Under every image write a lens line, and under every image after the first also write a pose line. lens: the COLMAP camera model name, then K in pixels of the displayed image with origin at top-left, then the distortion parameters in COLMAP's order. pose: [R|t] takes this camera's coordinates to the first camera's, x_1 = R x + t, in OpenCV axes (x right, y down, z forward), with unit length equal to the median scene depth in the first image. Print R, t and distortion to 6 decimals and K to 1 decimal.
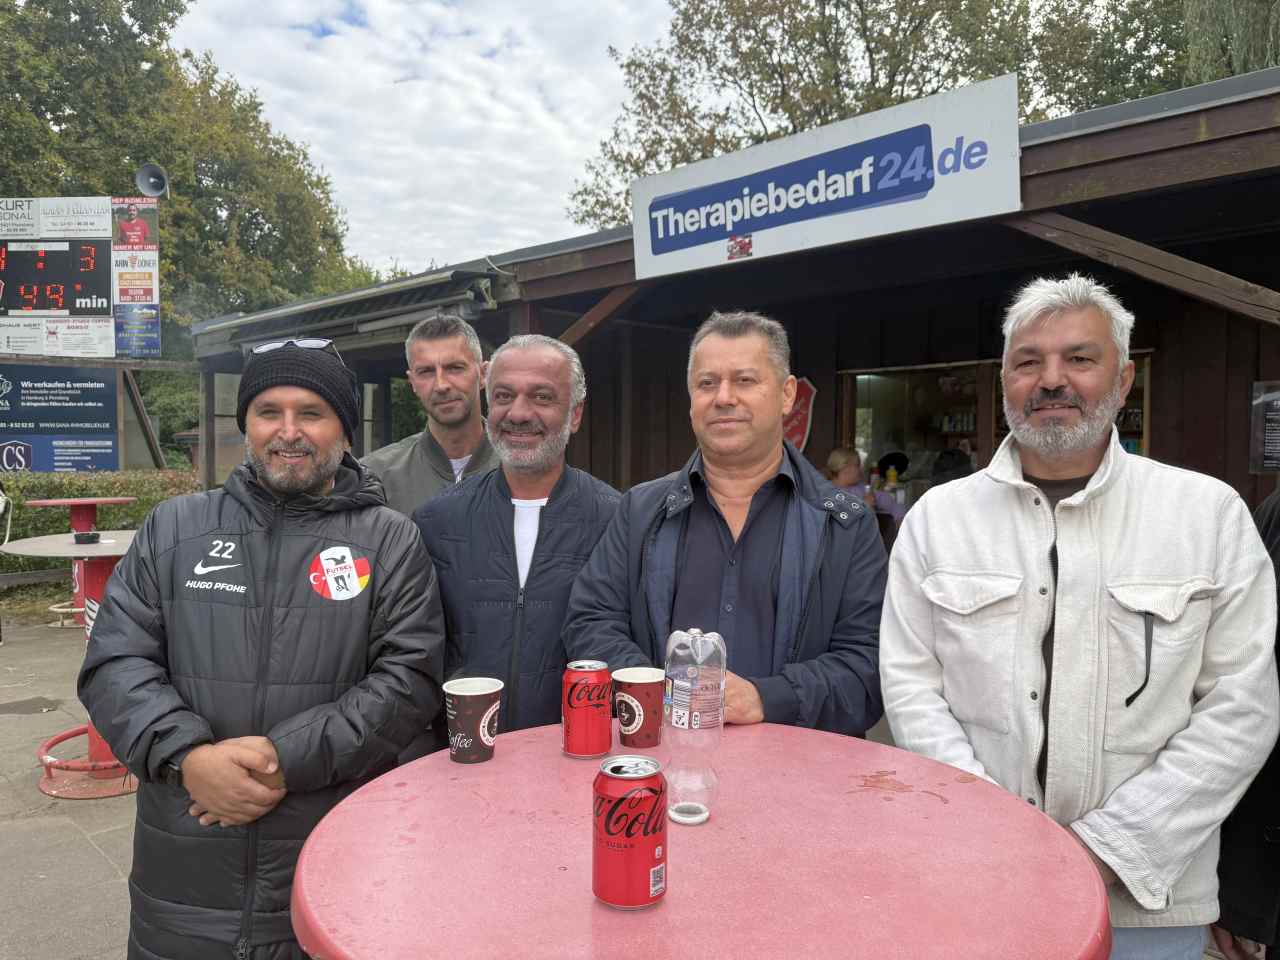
lens RADIAL K [[900.9, 0, 634.2], [0, 900.9, 498.2], [0, 0, 1]] dist [-0.001211, -0.006899]
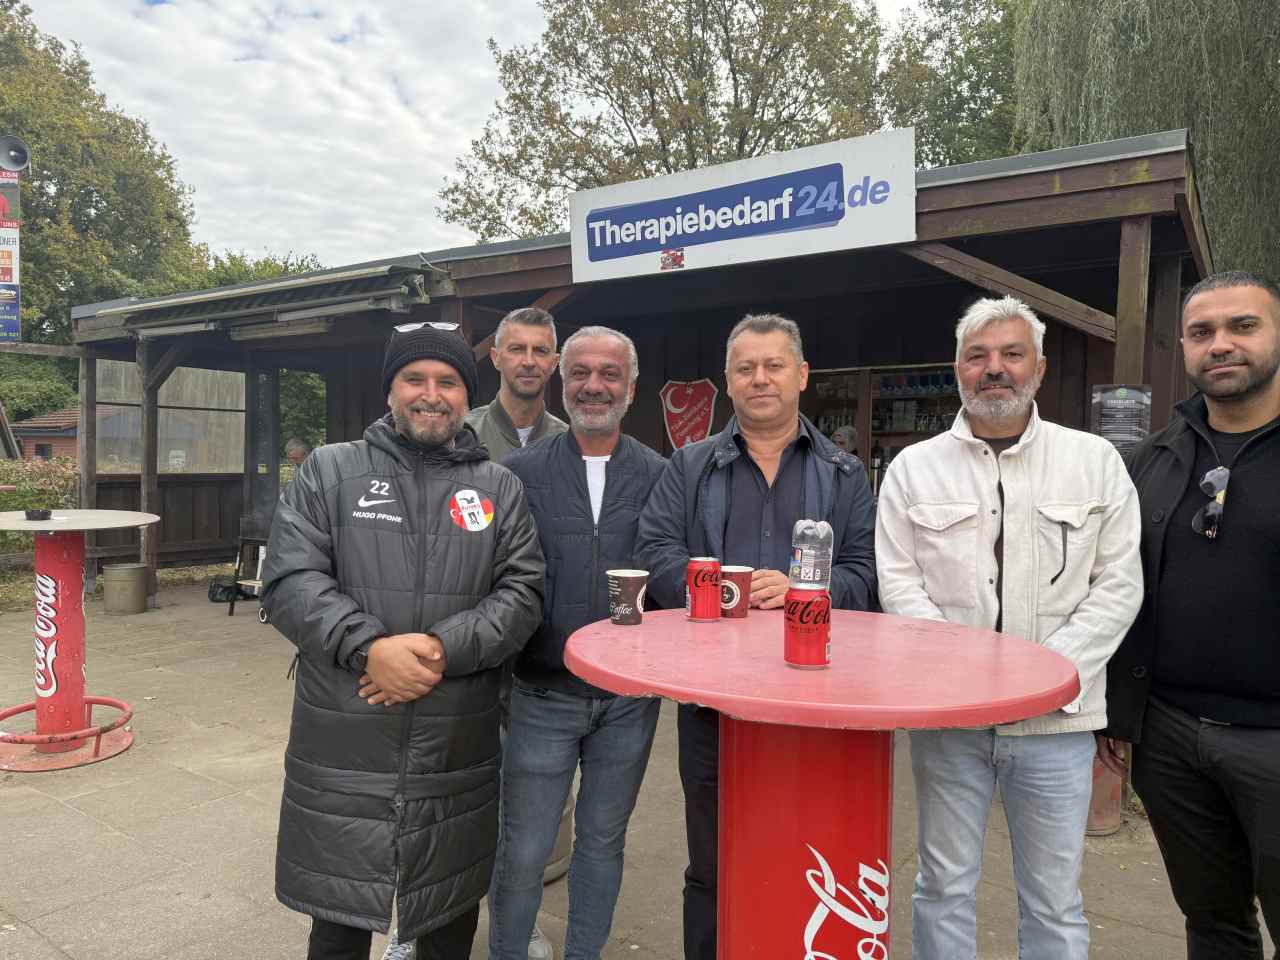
lens RADIAL K [[902.2, 0, 642.9], [0, 902.2, 487.0], [0, 0, 1]] dist [0.015930, -0.021077]
pose [[0.985947, 0.005596, 0.166967, -0.161944], [-0.002901, 0.999862, -0.016381, 0.040170], [-0.167036, 0.015666, 0.985826, -0.162712]]
